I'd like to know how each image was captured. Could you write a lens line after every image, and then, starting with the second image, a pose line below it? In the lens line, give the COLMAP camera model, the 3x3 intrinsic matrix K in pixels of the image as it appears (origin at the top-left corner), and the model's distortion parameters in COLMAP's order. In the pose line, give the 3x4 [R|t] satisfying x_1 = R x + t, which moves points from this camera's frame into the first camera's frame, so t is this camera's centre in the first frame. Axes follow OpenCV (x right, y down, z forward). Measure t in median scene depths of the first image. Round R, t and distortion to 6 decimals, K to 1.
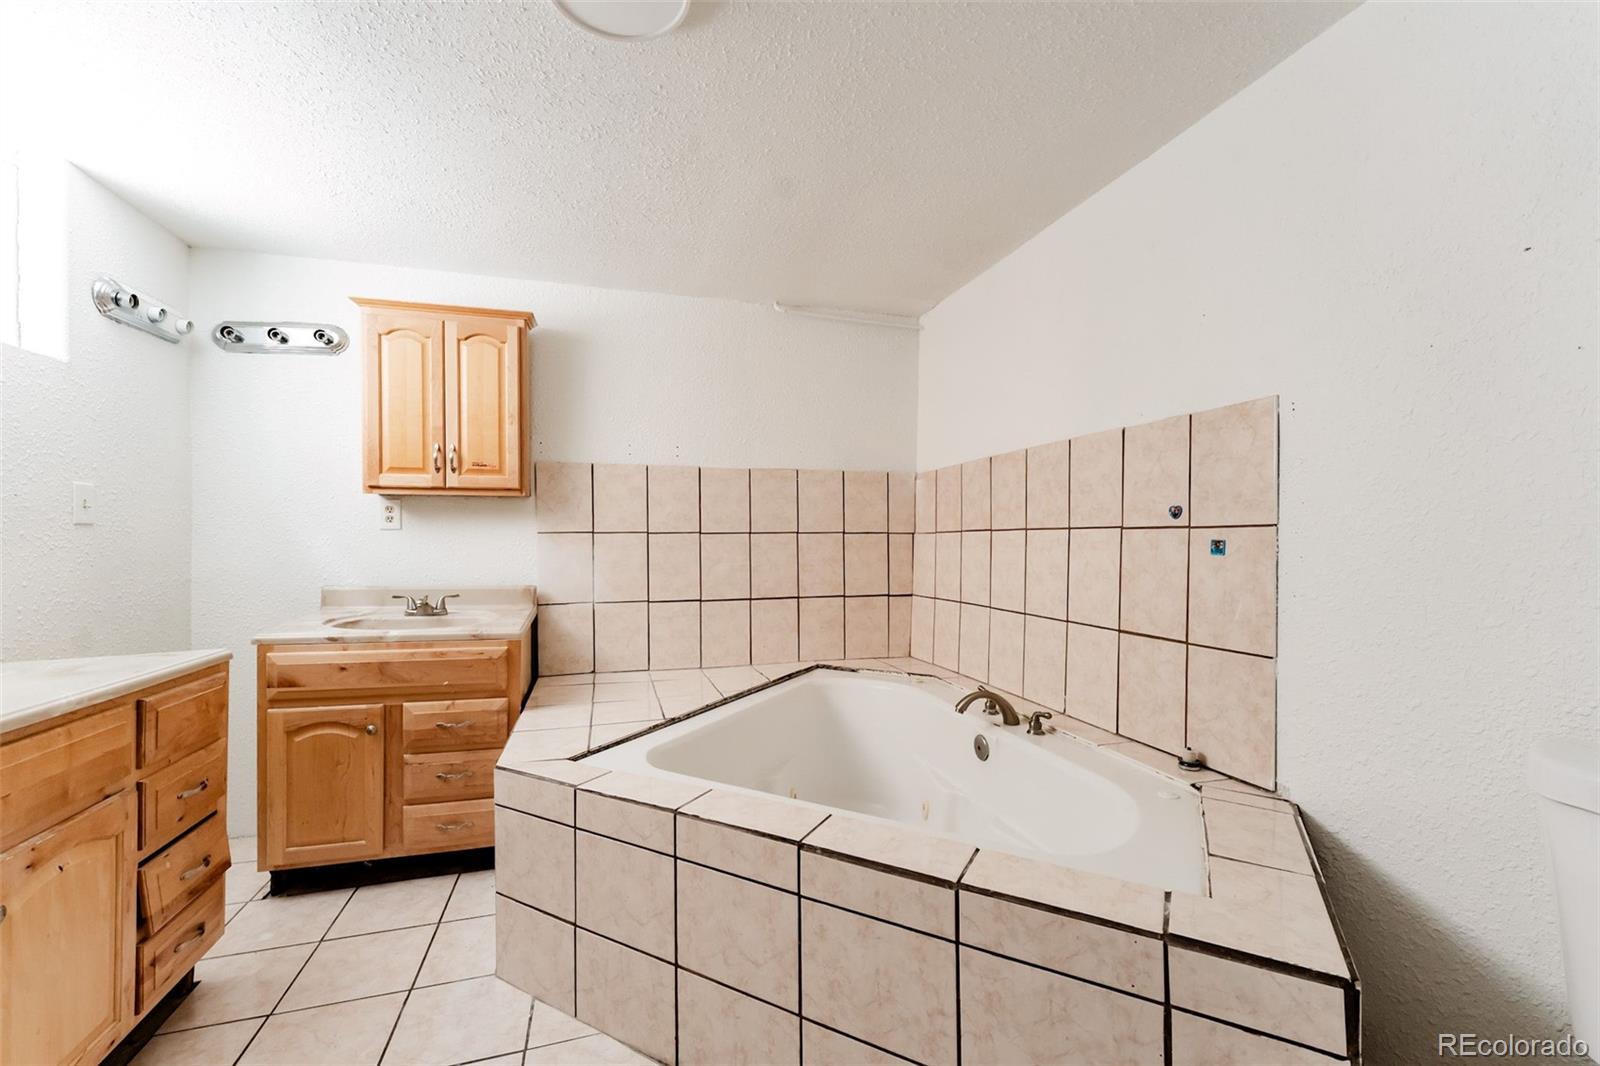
lens RADIAL K [[666.1, 0, 796.6], [0, 666.1, 533.7], [0, 0, 1]] dist [0.000143, -0.000232]
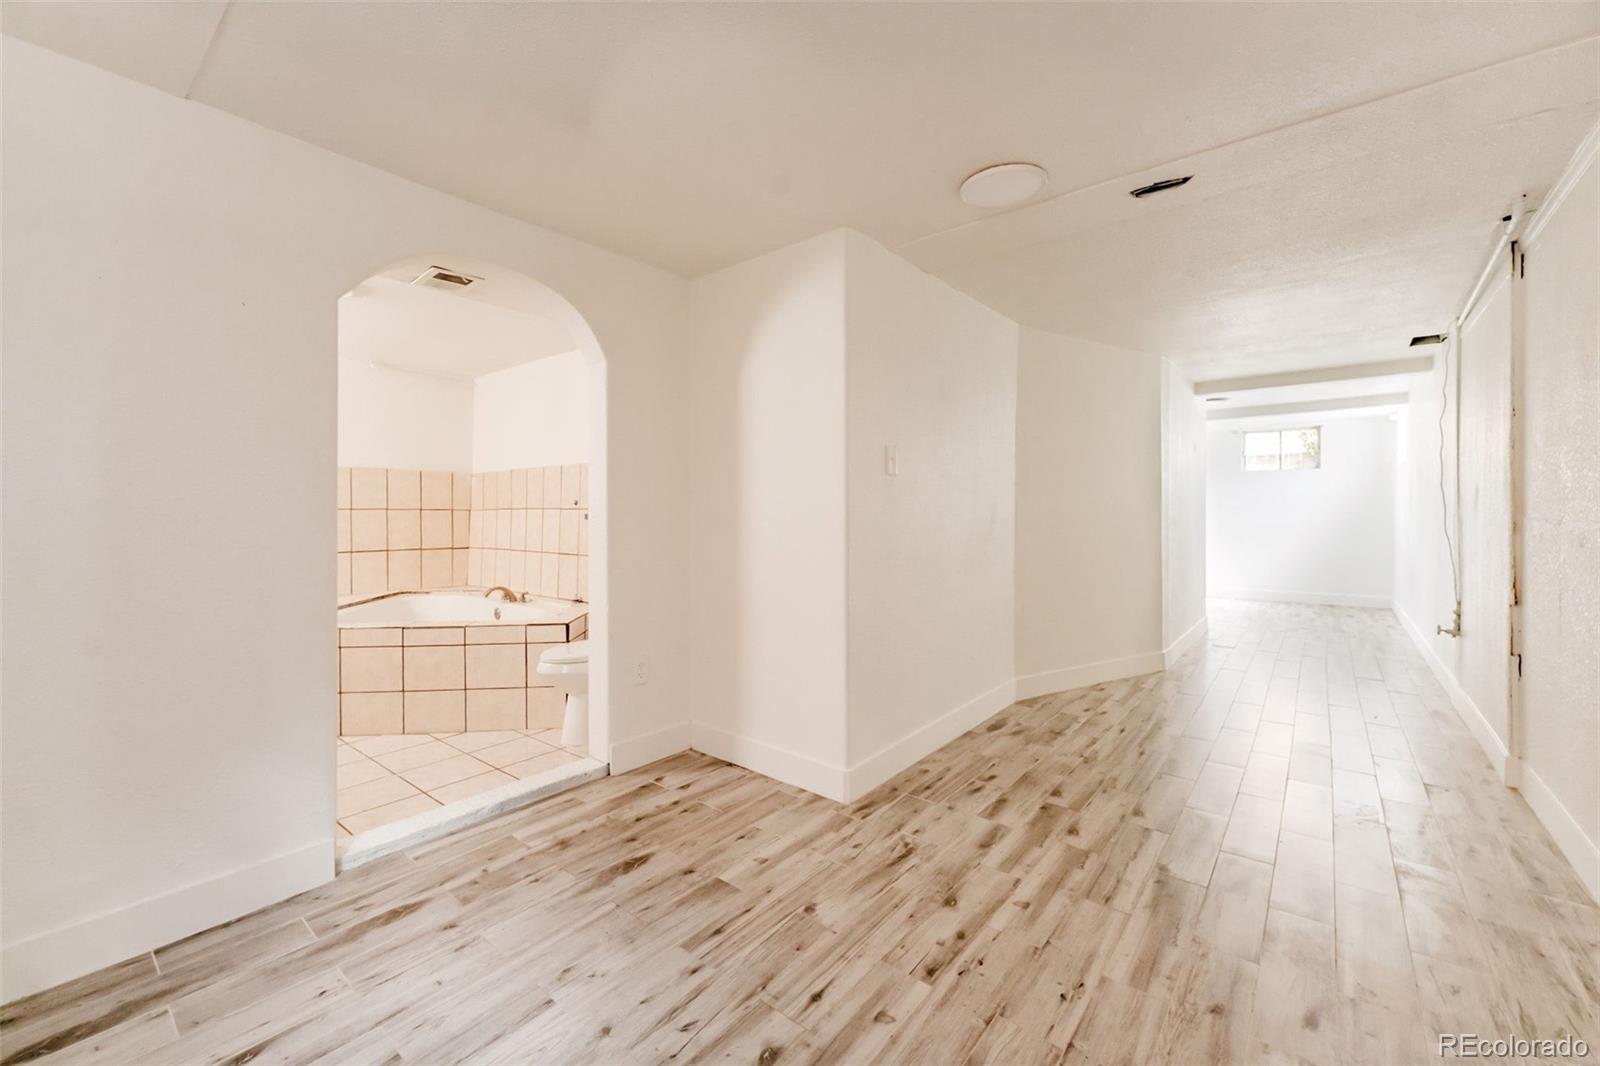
lens RADIAL K [[646.3, 0, 795.6], [0, 646.3, 516.7], [0, 0, 1]] dist [0.000529, -0.000711]
pose [[0.825114, 0.001304, 0.564965, -0.067069], [-0.007643, 0.999932, 0.008855, -0.004960], [-0.564915, -0.011624, 0.825067, -0.839089]]
